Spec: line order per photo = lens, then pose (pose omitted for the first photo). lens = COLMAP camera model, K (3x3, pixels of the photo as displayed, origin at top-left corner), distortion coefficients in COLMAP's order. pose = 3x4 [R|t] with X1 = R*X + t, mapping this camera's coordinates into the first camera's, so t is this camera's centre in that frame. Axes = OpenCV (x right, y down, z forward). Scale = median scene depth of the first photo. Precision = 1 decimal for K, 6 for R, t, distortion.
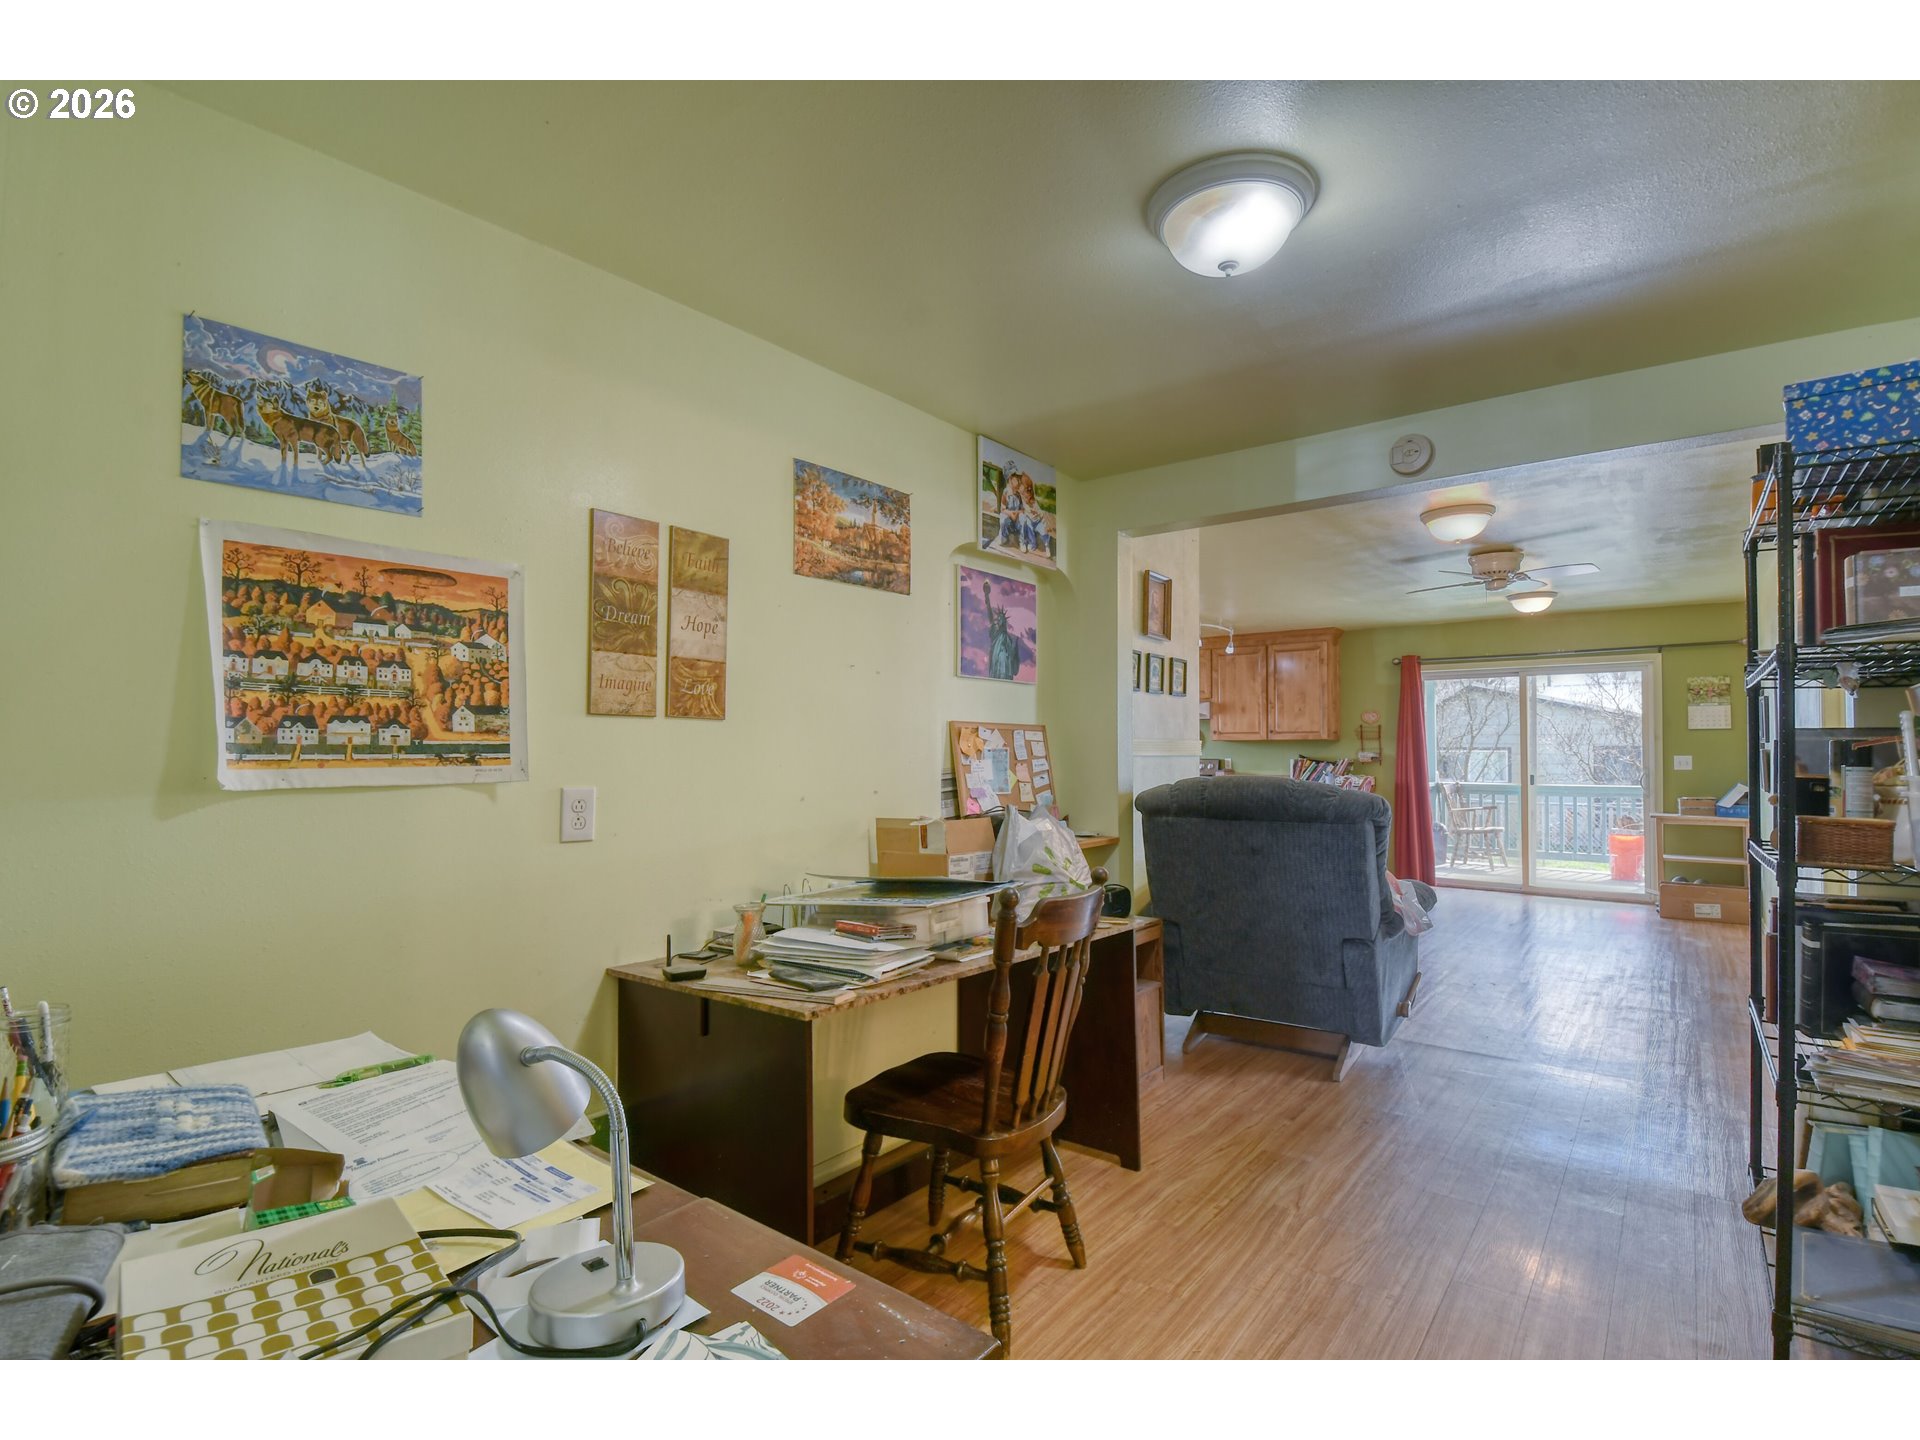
lens RADIAL K [[906.3, 0, 957.6], [0, 906.3, 741.2], [0, 0, 1]] dist [0.021390, -0.026922]
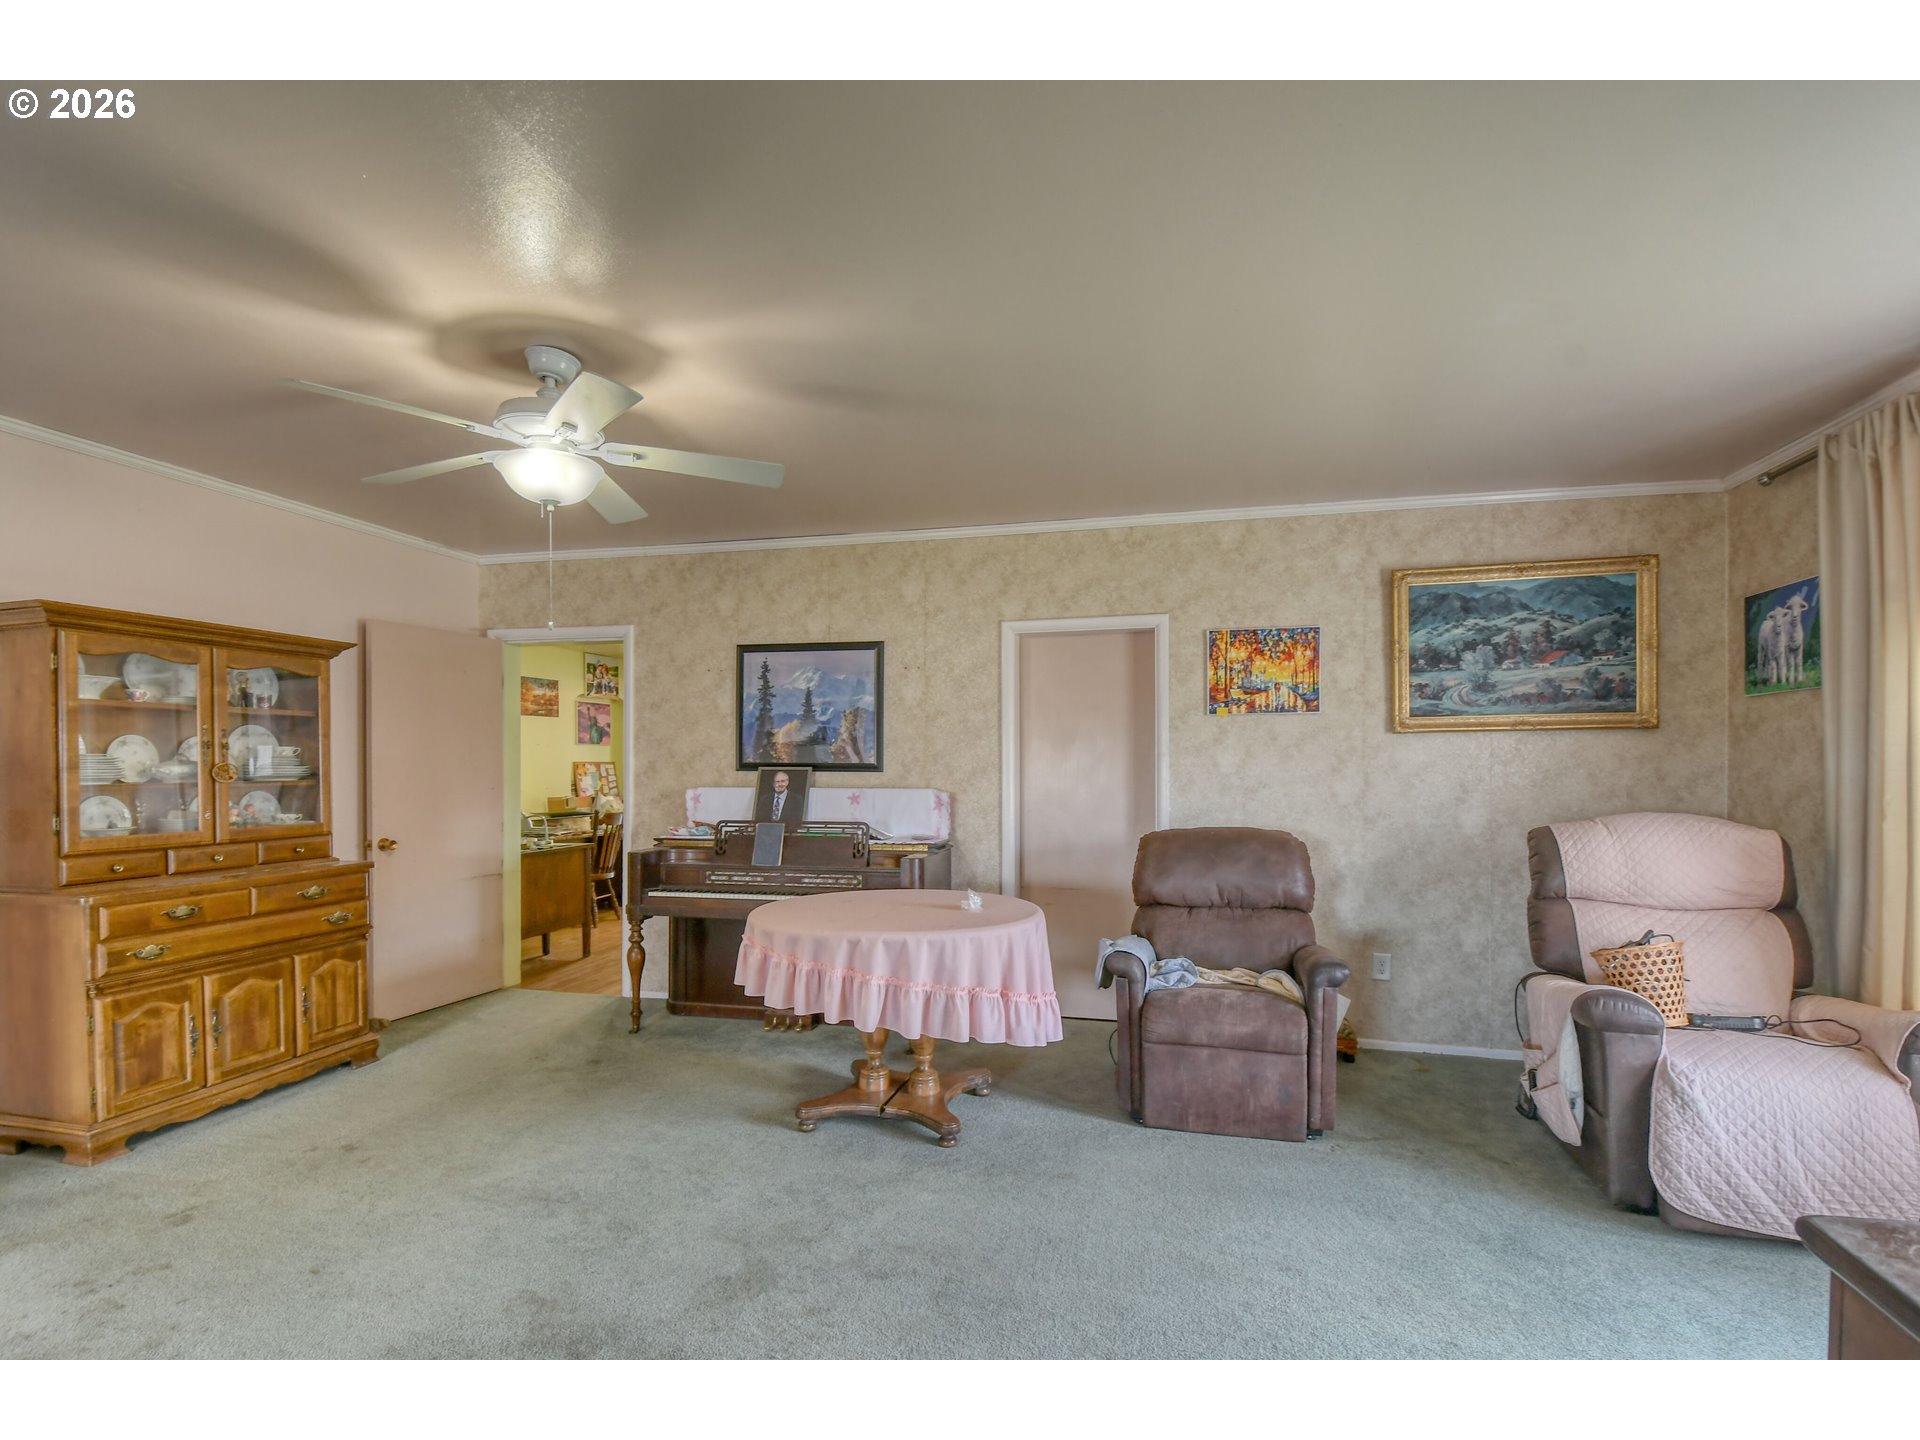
lens RADIAL K [[905.7, 0, 949.5], [0, 905.7, 758.4], [0, 0, 1]] dist [0.020016, -0.025960]
pose [[0.913961, -0.005219, 0.405769, -0.092626], [0.003311, 0.999980, 0.005402, -0.049505], [-0.405789, -0.003594, 0.913960, -2.100092]]
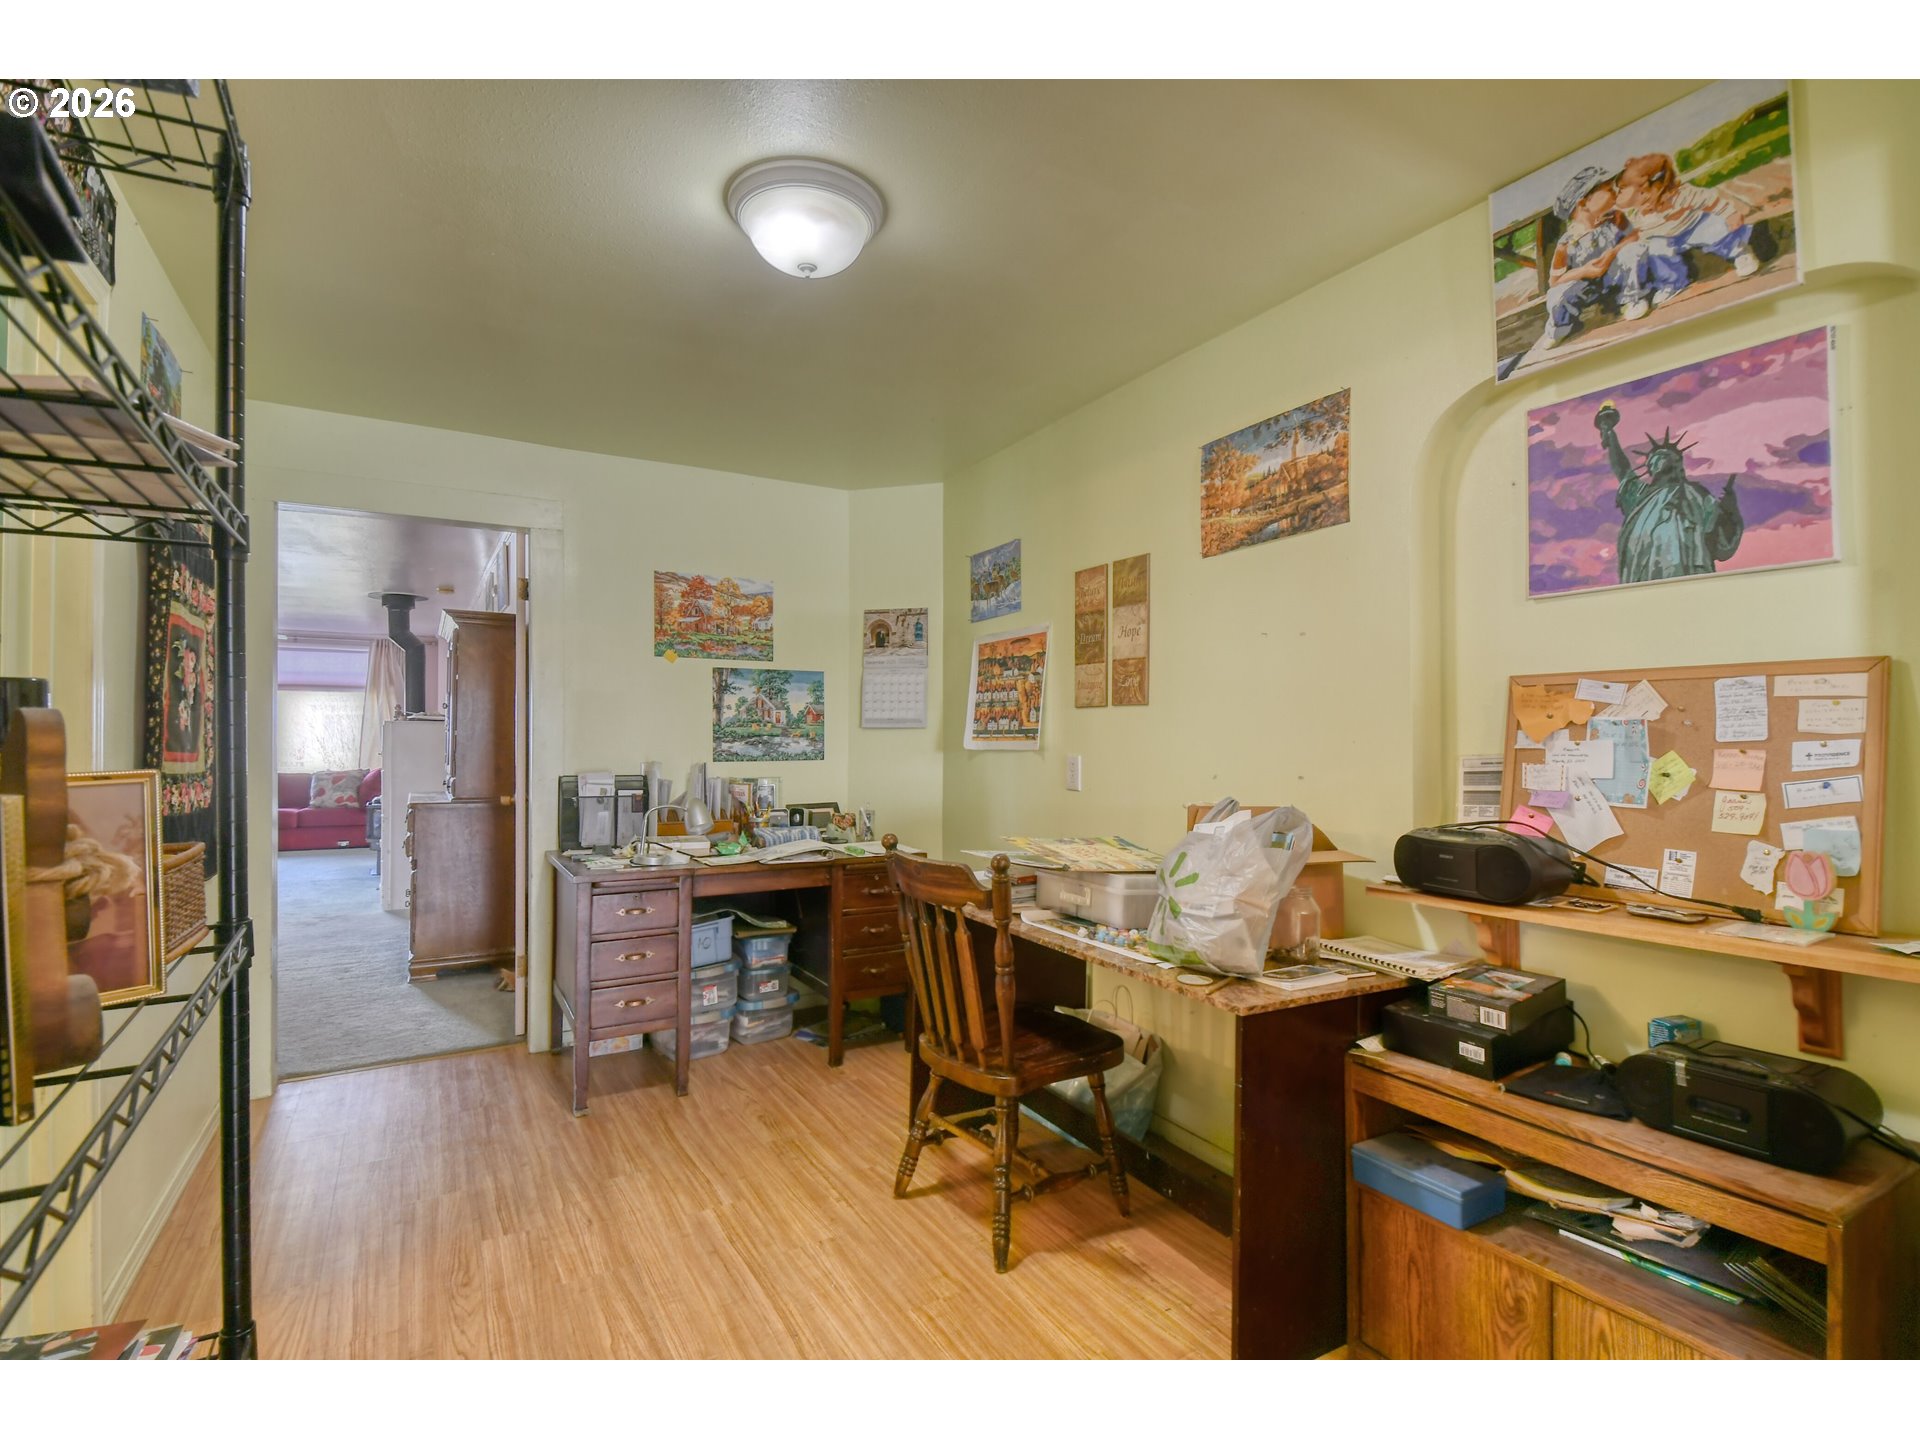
lens RADIAL K [[905.7, 0, 949.5], [0, 905.7, 758.4], [0, 0, 1]] dist [0.020016, -0.025960]
pose [[-0.365857, 0.009824, -0.930619, 0.816845], [0.001439, 0.999949, 0.009990, 0.030111], [0.930670, 0.002316, -0.365852, 1.019878]]
